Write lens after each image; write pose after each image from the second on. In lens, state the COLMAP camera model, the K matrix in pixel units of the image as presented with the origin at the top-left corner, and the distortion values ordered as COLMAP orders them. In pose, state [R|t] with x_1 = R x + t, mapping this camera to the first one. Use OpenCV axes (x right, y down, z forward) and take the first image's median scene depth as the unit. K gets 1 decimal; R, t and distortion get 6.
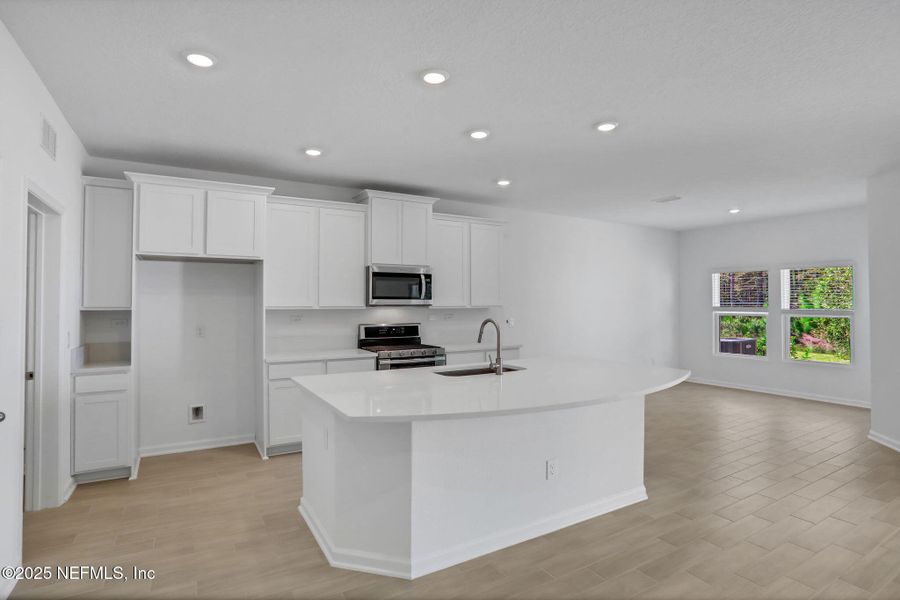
lens RADIAL K [[461.7, 0, 436.1], [0, 461.7, 300.6], [0, 0, 1]] dist [0.000170, 0.001104]
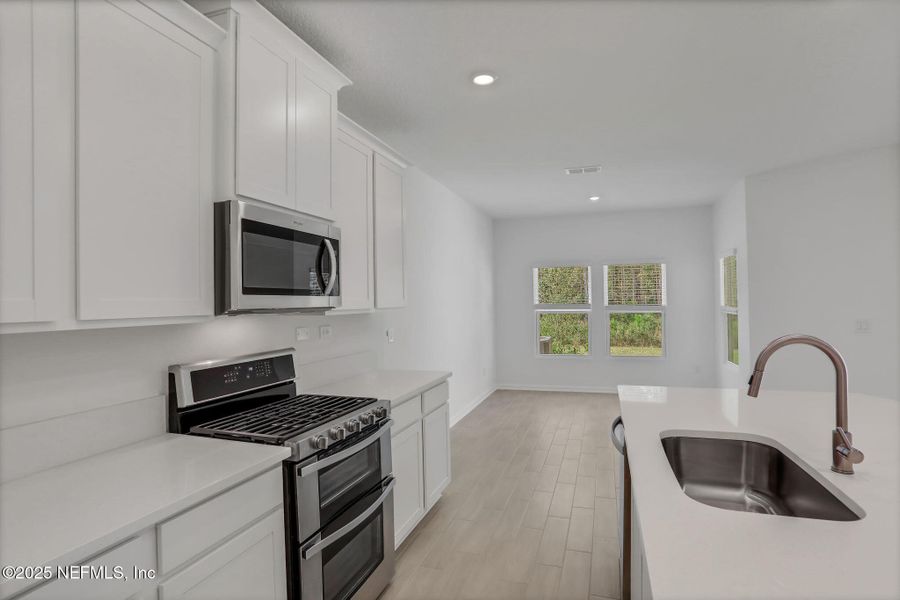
lens RADIAL K [[486.7, 0, 431.7], [0, 486.7, 297.9], [0, 0, 1]] dist [-0.028301, 0.001245]
pose [[0.740174, -0.006853, 0.672380, -0.294454], [0.014072, 0.999887, -0.005299, 0.003658], [-0.672268, 0.013384, 0.740187, 0.646069]]
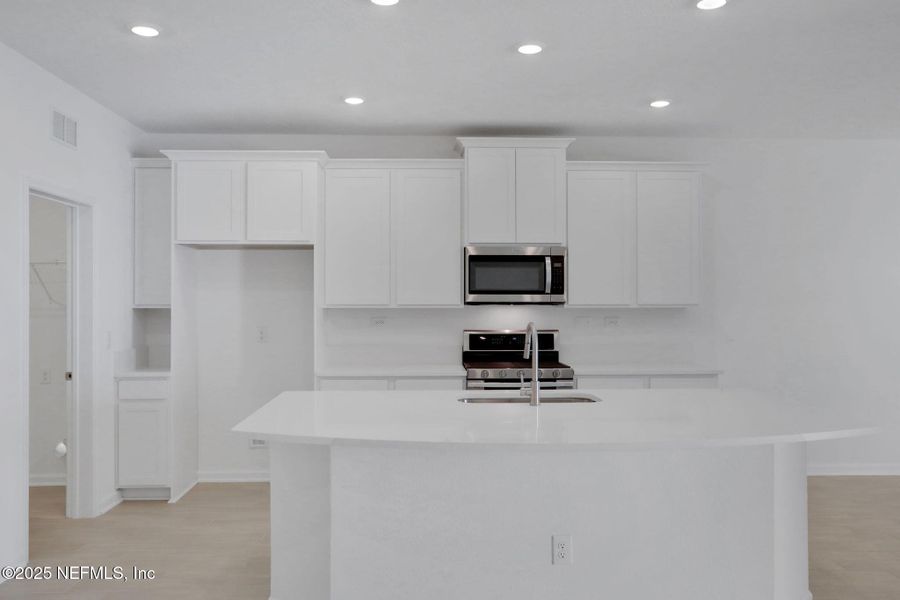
lens RADIAL K [[751.2, 0, 450.0], [0, 751.2, 300.0], [0, 0, 1]] dist [0.004304, 0.000135]
pose [[0.895309, 0.000394, -0.445445, 0.353690], [0.003052, 0.999971, 0.007020, -0.002641], [0.445435, -0.007644, 0.895282, -0.026358]]
